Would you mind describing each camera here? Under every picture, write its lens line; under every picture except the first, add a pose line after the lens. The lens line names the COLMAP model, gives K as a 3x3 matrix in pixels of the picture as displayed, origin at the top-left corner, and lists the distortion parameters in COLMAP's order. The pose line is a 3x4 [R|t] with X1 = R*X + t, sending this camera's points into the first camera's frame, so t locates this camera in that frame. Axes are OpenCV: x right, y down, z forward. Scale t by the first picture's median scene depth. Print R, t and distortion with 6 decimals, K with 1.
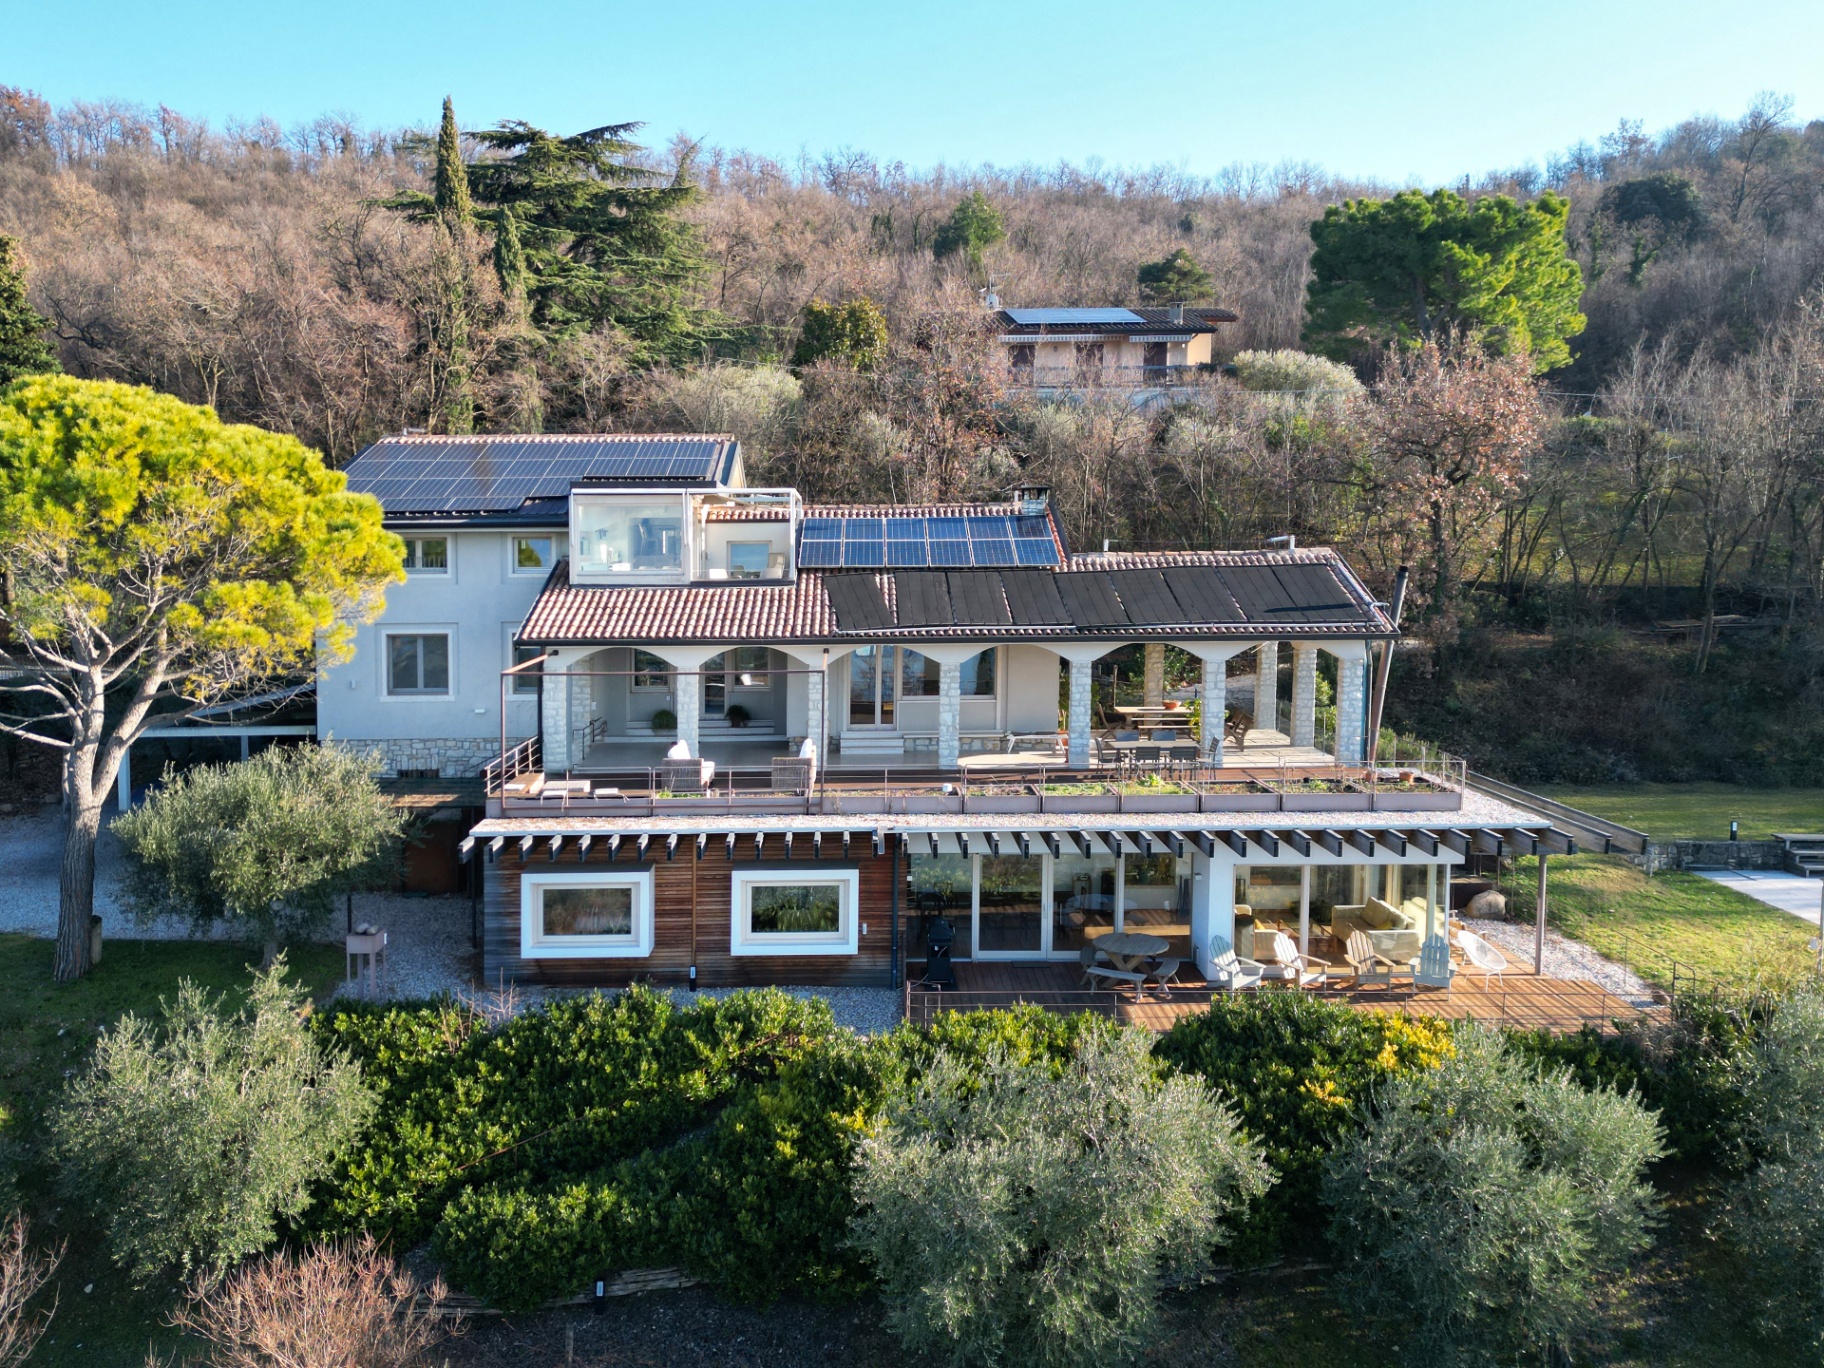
lens RADIAL K [[1266.6, 0, 912.0], [0, 1266.6, 684.0], [0, 0, 1]] dist [0.039302, -0.040293]
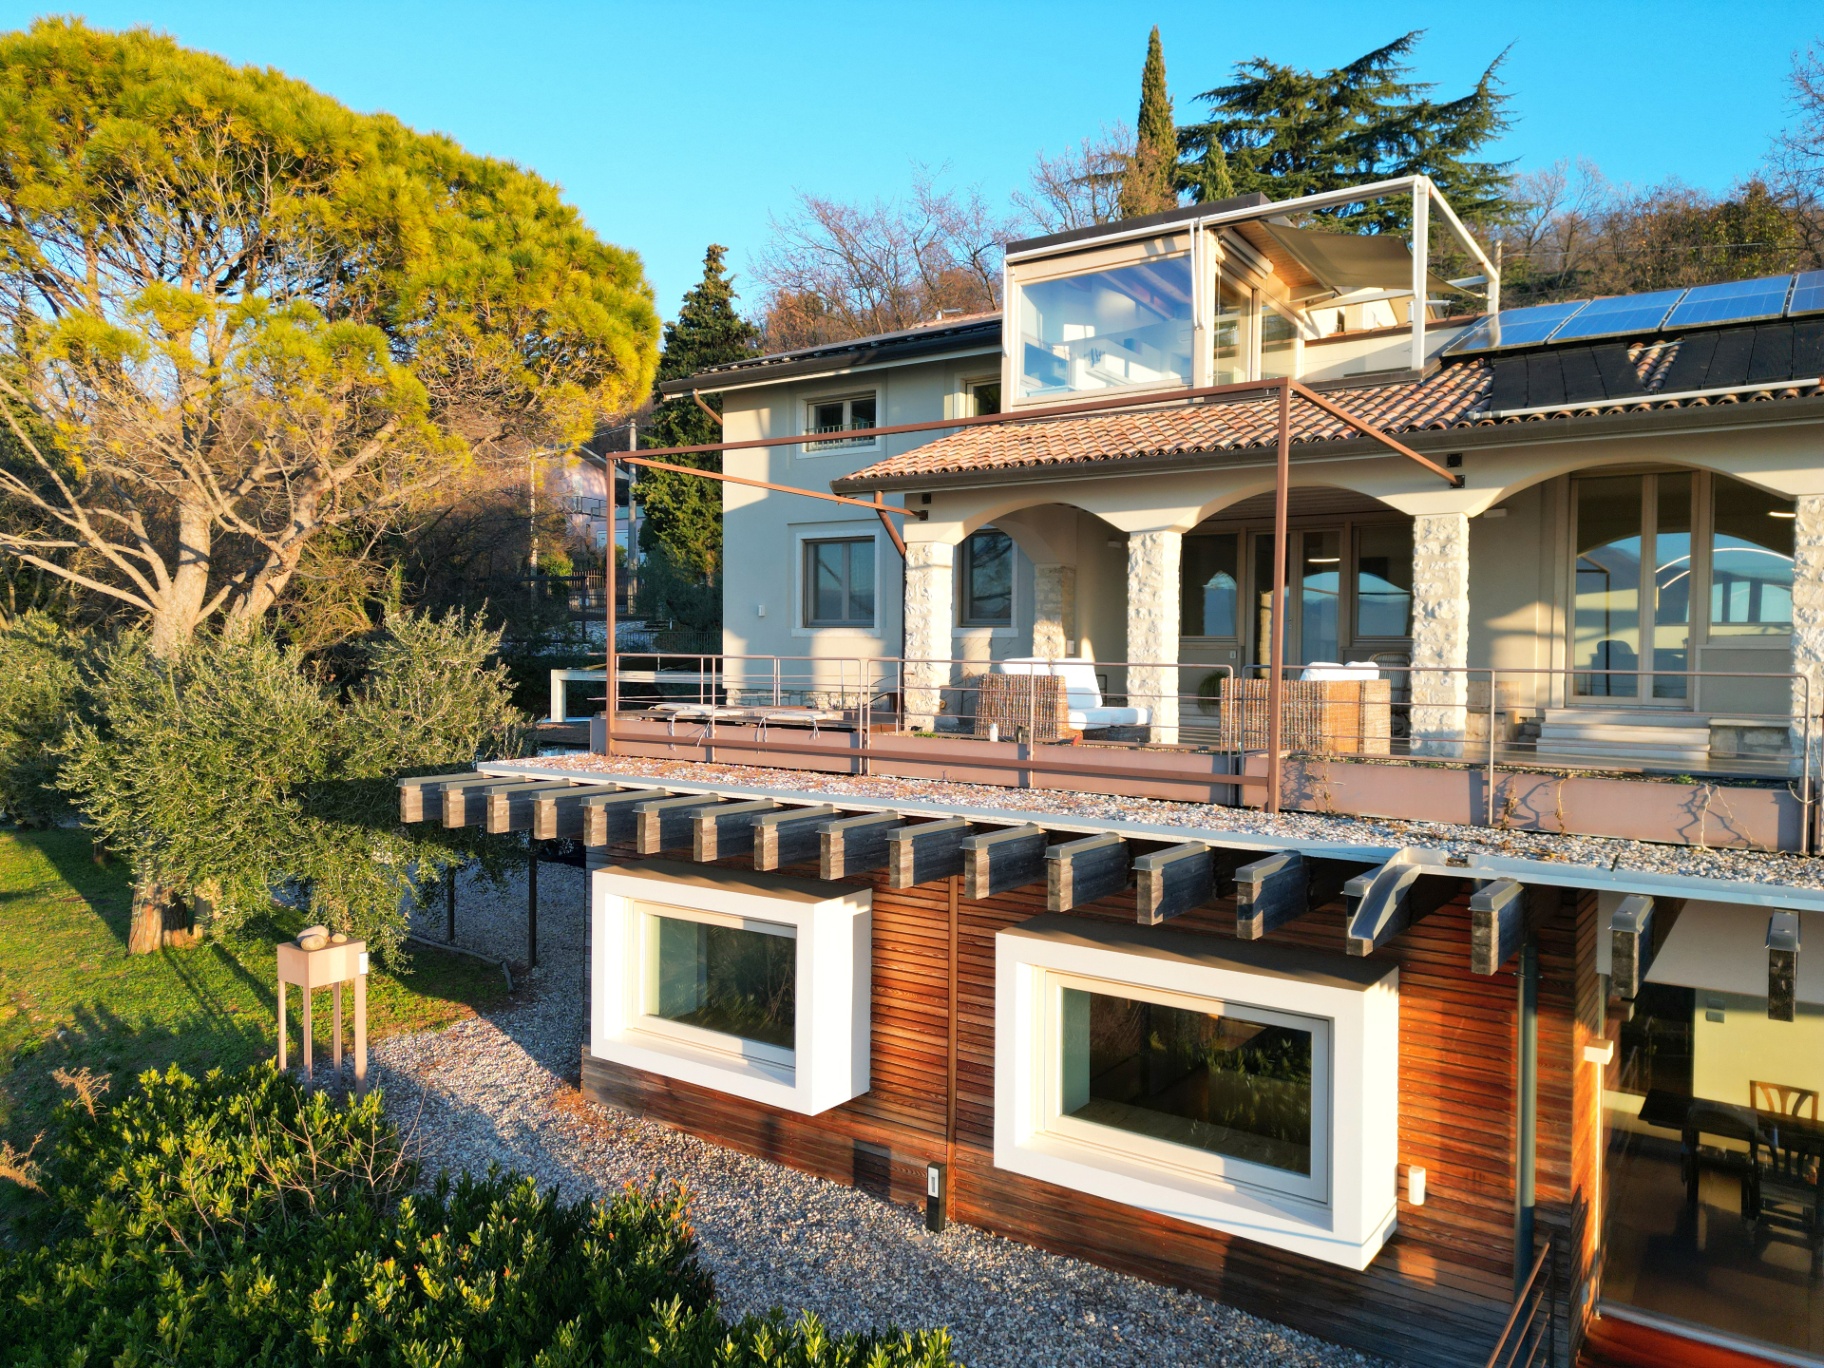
lens RADIAL K [[1266.6, 0, 912.0], [0, 1266.6, 684.0], [0, 0, 1]] dist [0.039302, -0.040293]
pose [[0.797318, 0.015976, -0.603348, 0.049968], [-0.077194, 0.994139, -0.075686, 0.102015], [0.598603, 0.106920, 0.793878, 0.649785]]
